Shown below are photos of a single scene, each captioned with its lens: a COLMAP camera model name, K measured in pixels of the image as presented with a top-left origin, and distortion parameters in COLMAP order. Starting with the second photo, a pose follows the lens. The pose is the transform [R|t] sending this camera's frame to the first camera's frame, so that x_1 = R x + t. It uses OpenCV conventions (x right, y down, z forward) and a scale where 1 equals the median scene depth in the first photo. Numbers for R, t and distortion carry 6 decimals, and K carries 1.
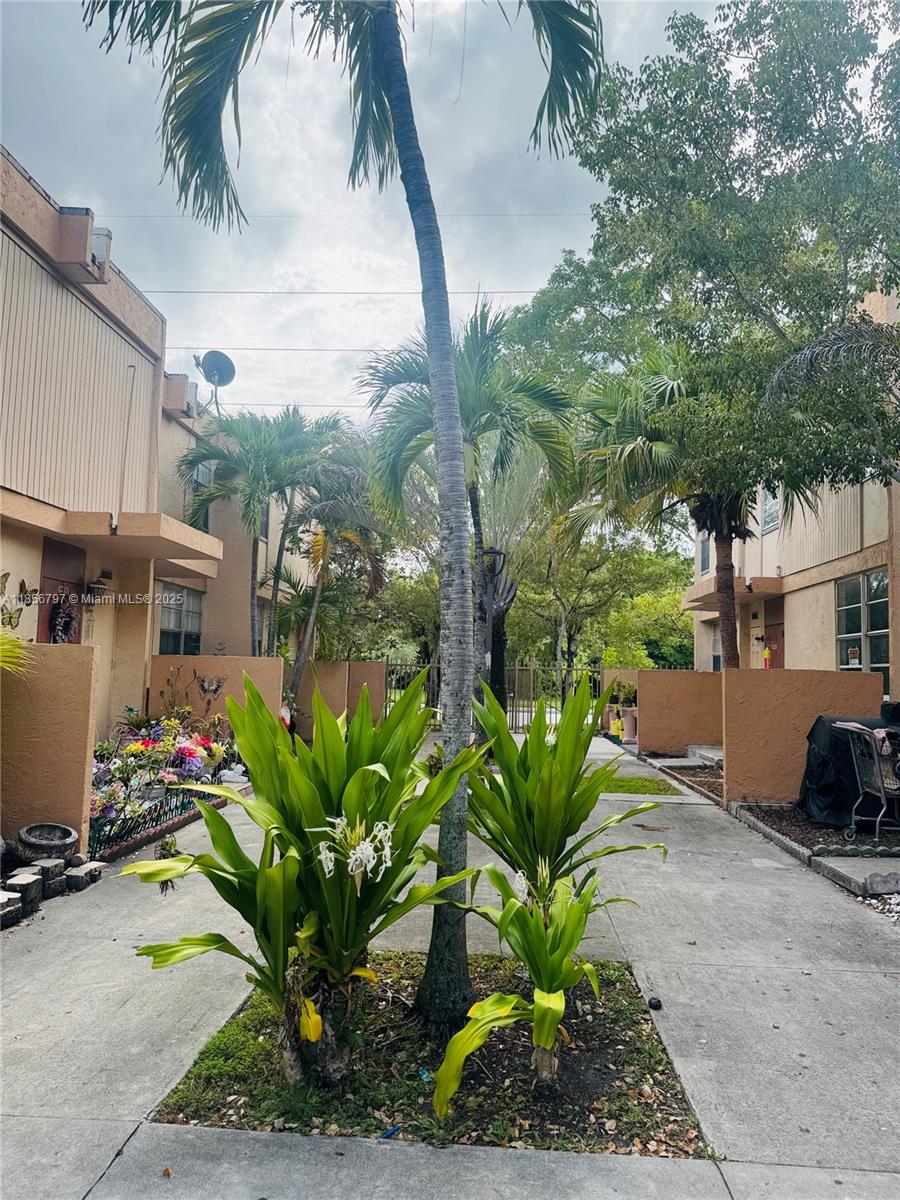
lens RADIAL K [[849.9, 0, 451.0], [0, 849.9, 597.0], [0, 0, 1]] dist [0.023307, -0.024909]
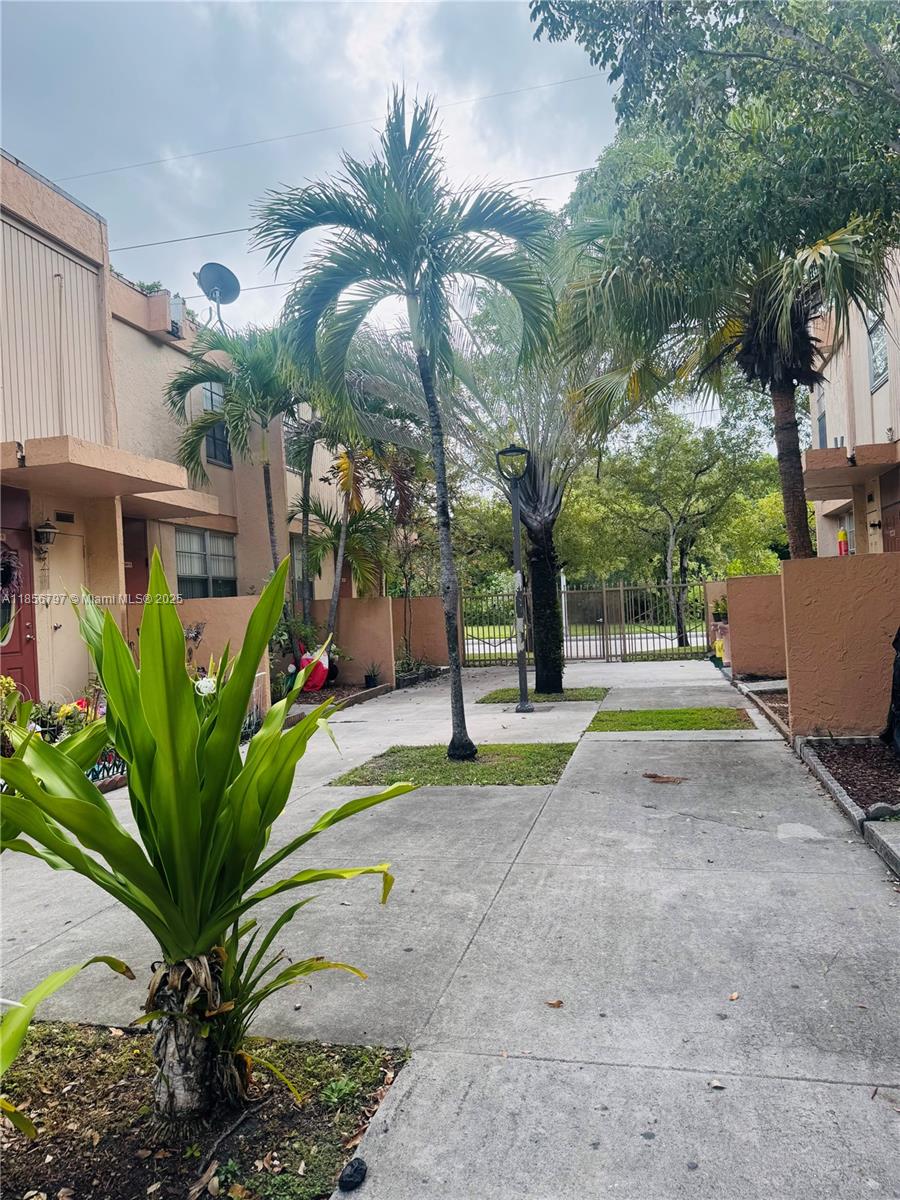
lens RADIAL K [[849.9, 0, 448.6], [0, 849.9, 603.5], [0, 0, 1]] dist [0.023307, -0.024909]
pose [[0.980031, -0.077614, -0.183070, 0.141248], [0.092215, 0.993087, 0.072626, 0.033922], [0.176167, -0.088058, 0.980414, 0.180513]]
